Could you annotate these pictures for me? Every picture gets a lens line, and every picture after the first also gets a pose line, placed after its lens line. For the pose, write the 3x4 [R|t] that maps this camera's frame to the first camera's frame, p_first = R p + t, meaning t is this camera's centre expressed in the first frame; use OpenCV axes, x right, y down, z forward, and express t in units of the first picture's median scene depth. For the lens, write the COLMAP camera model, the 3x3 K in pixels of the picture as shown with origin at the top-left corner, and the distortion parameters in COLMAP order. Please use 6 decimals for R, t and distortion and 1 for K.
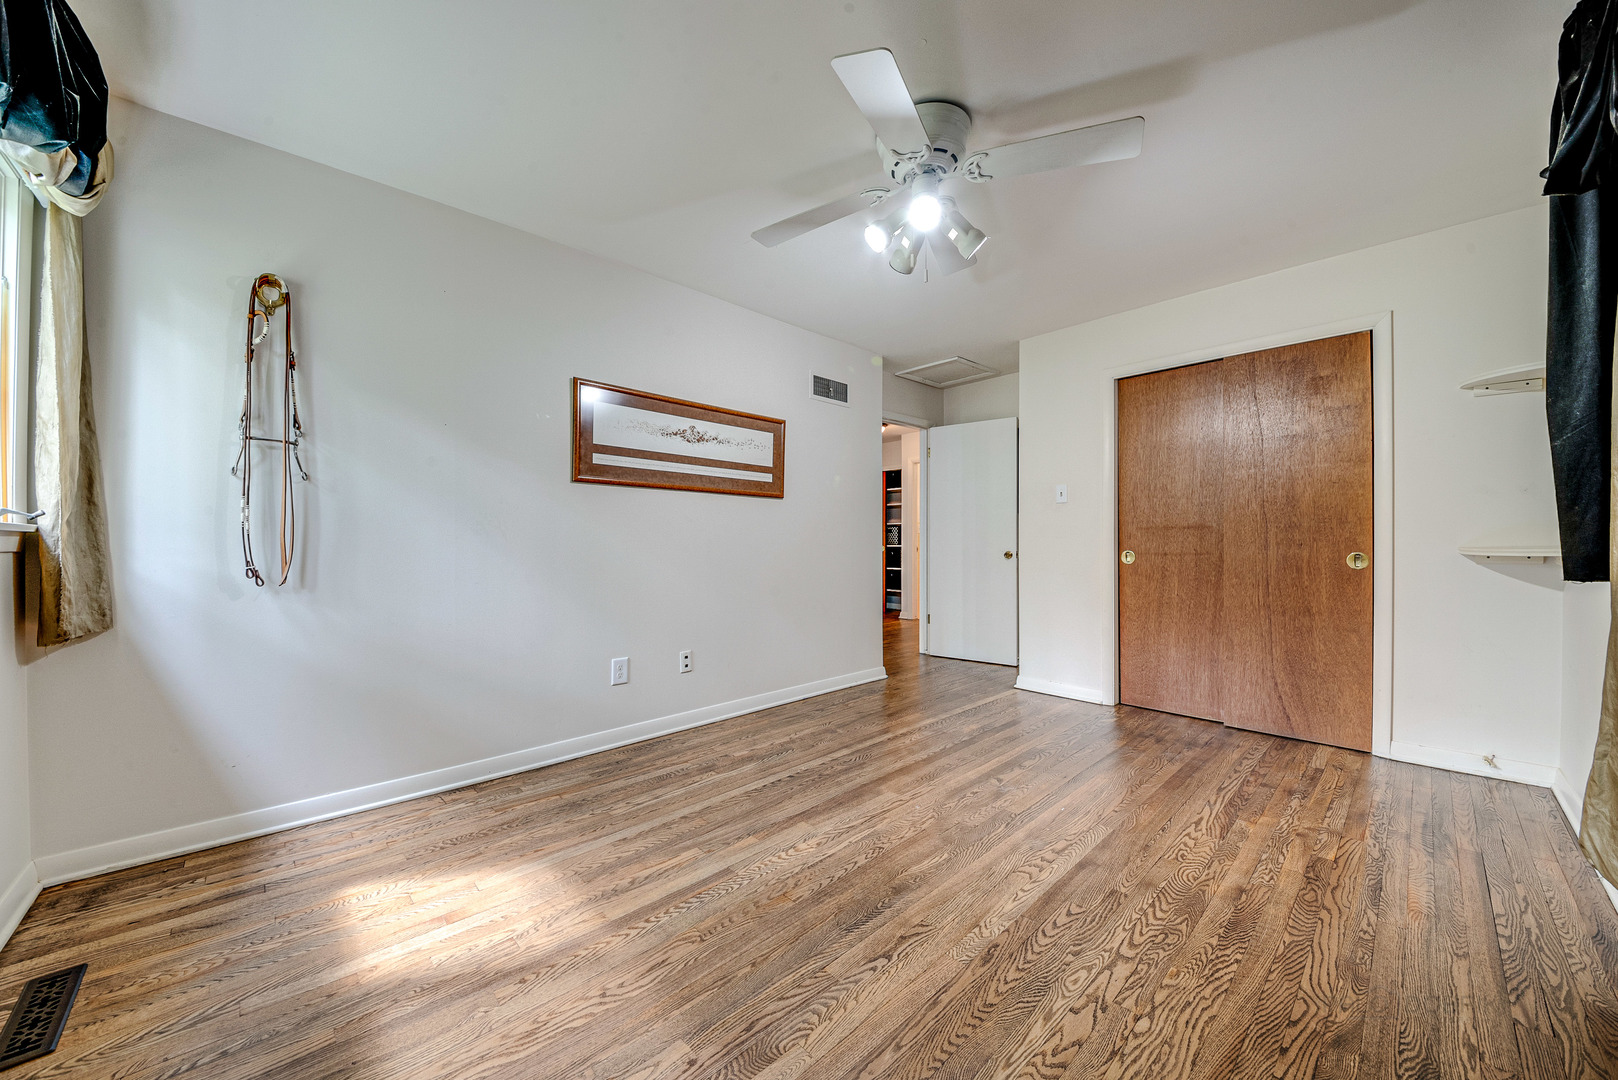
lens RADIAL K [[586.8, 0, 810.8], [0, 586.8, 547.0], [0, 0, 1]] dist [-0.002501, -0.000281]
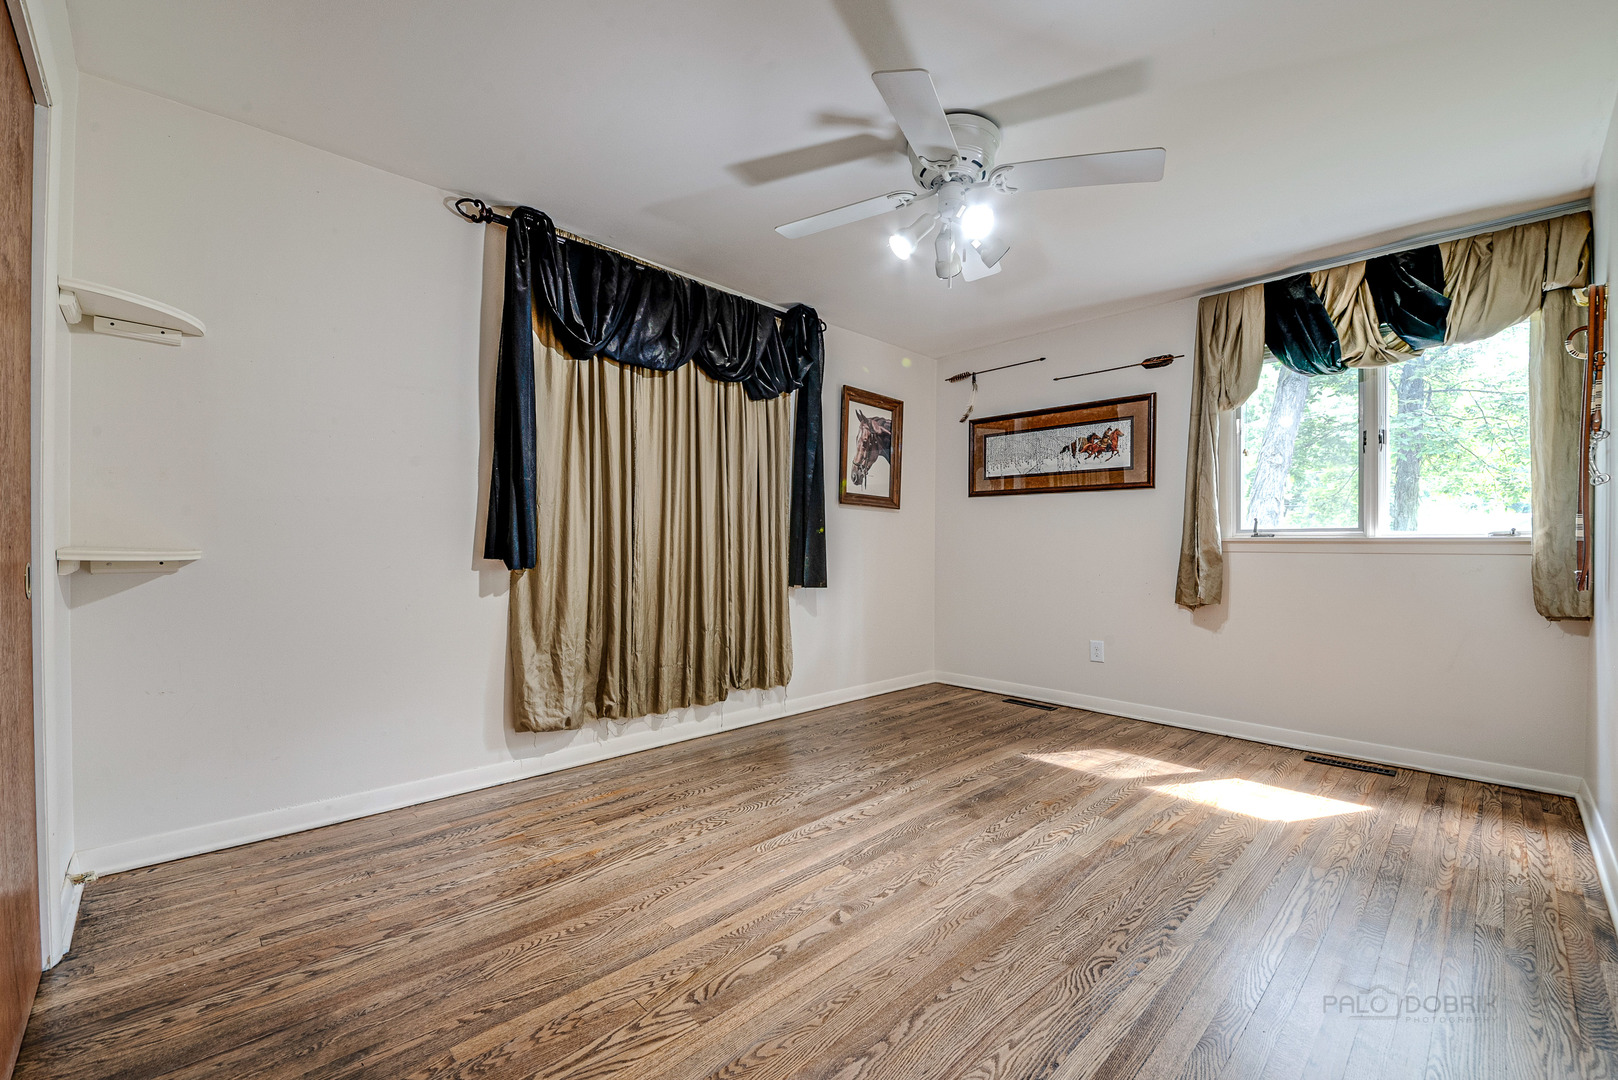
lens RADIAL K [[649.0, 0, 804.1], [0, 649.0, 541.3], [0, 0, 1]] dist [-0.015980, -0.001724]
pose [[-0.999980, -0.005122, -0.003662, 0.478804], [-0.005120, 0.999987, -0.000523, -0.013853], [0.003664, -0.000504, -0.999993, 2.248663]]
